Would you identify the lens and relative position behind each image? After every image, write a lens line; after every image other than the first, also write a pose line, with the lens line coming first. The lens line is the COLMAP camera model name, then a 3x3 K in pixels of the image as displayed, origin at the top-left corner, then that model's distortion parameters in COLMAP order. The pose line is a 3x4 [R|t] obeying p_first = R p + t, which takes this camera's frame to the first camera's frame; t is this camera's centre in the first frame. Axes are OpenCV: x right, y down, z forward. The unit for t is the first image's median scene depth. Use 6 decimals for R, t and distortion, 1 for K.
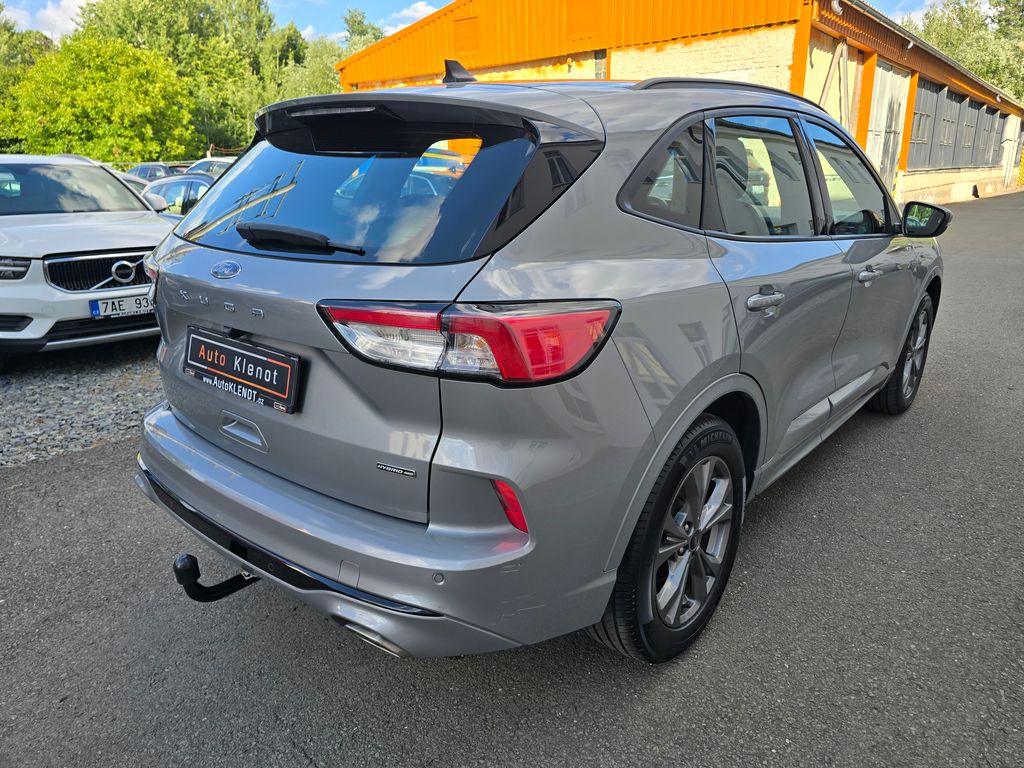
lens RADIAL K [[697.2, 0, 512.0], [0, 697.2, 384.0], [0, 0, 1]] dist [0.076290, -0.082333]
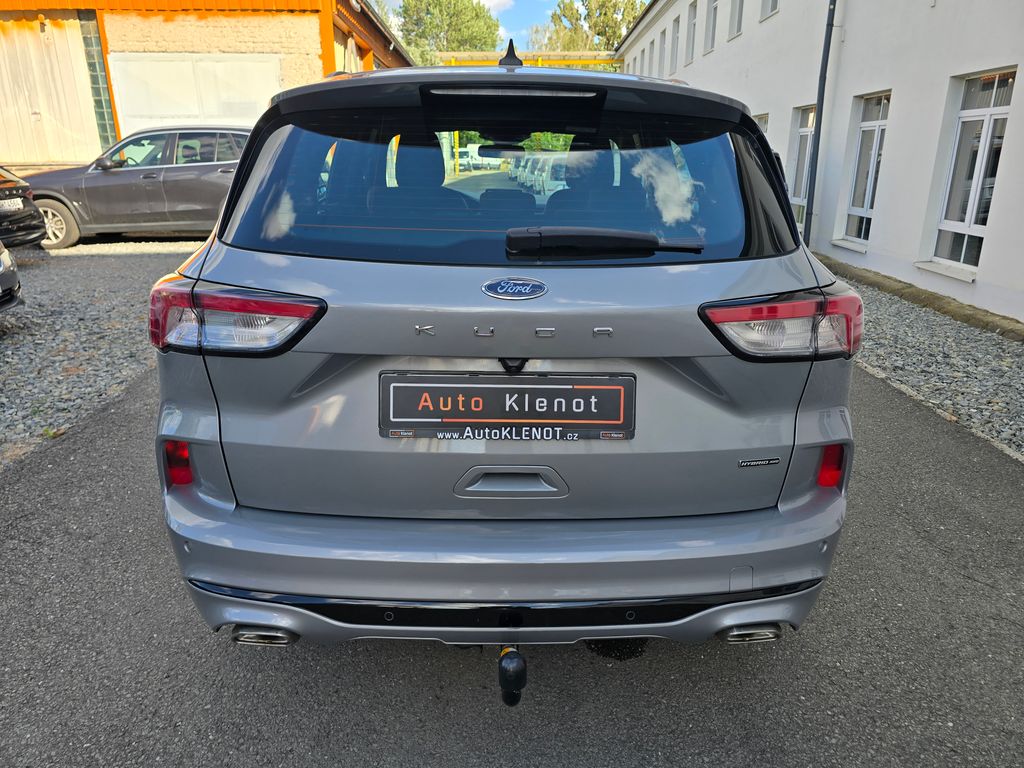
lens RADIAL K [[694.9, 0, 505.8], [0, 694.9, 390.4], [0, 0, 1]] dist [0.063183, -0.055077]
pose [[0.751862, -0.199195, 0.628510, -0.144307], [0.181504, 0.978969, 0.093142, -0.019106], [-0.633846, 0.044047, 0.772204, 0.061359]]
